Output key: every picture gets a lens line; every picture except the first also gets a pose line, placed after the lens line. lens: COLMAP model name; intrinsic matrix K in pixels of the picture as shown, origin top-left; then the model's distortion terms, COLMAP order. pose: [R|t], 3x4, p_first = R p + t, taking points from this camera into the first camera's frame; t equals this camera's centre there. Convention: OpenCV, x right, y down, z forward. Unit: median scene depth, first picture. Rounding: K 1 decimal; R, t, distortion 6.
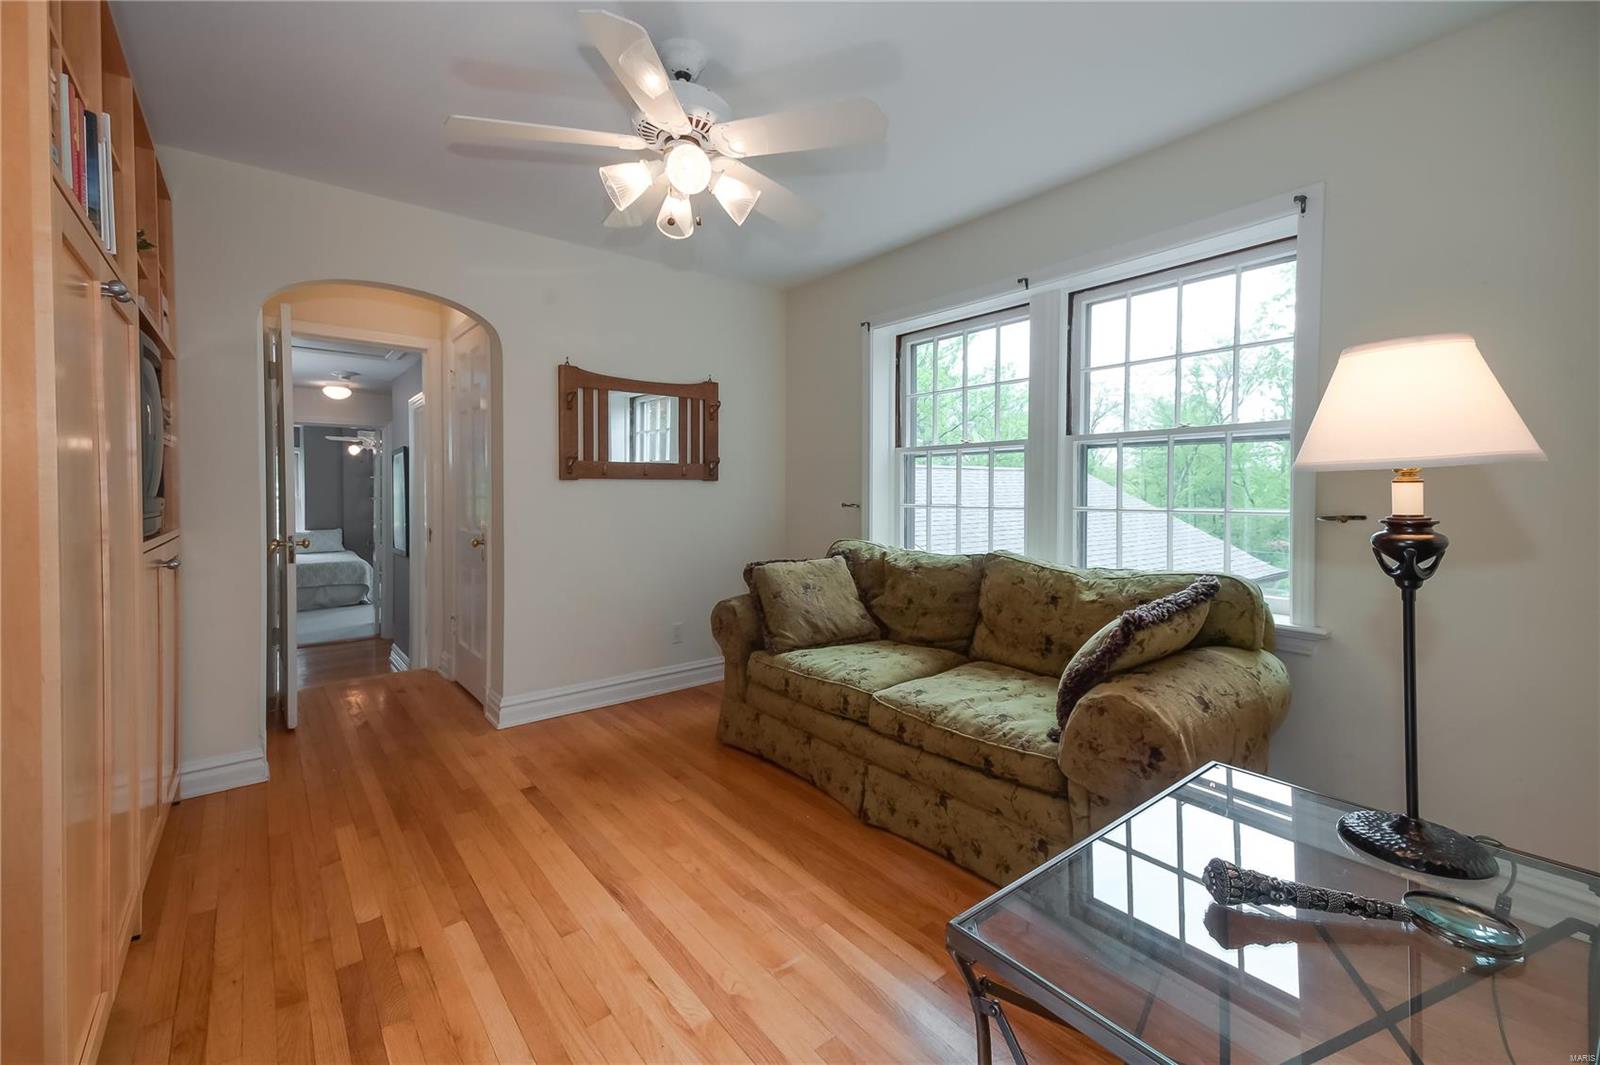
lens RADIAL K [[697.2, 0, 804.9], [0, 697.2, 495.3], [0, 0, 1]] dist [0.000614, 0.000056]
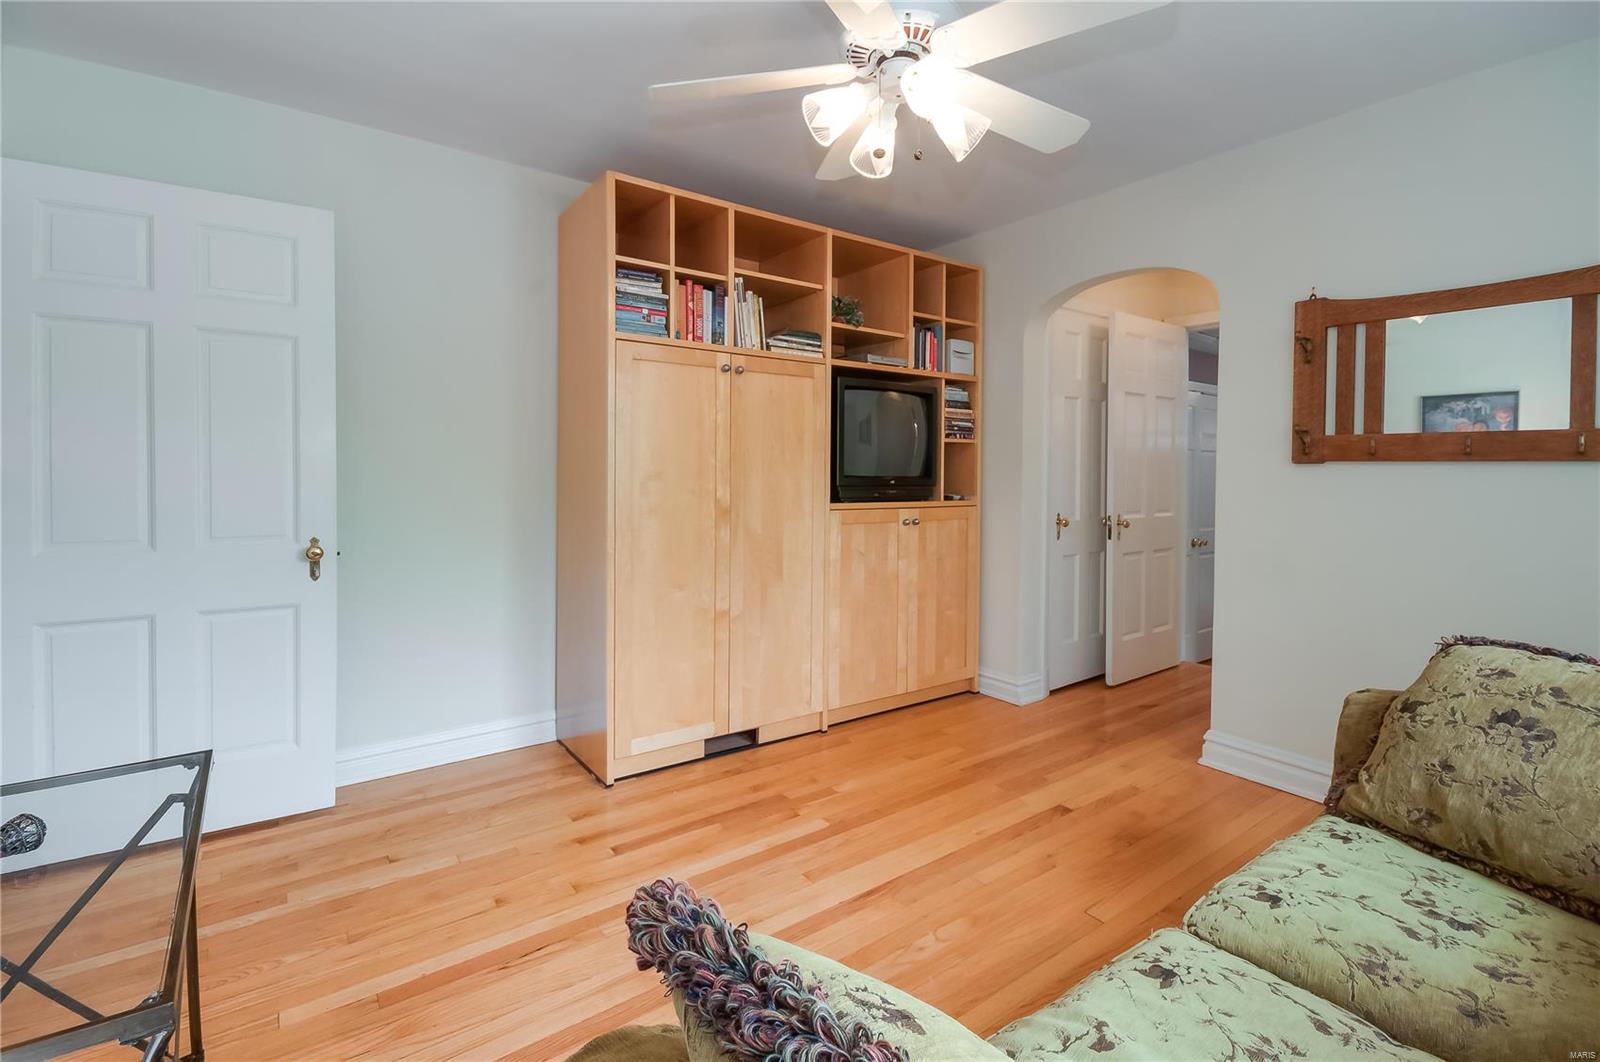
lens RADIAL K [[690.2, 0, 802.9], [0, 690.2, 470.5], [0, 0, 1]] dist [0.000783, 0.000038]
pose [[-0.046788, 0.005217, -0.998891, 0.500602], [-0.019703, 0.999787, 0.006145, -0.011844], [0.998711, 0.019968, -0.046675, 0.692300]]
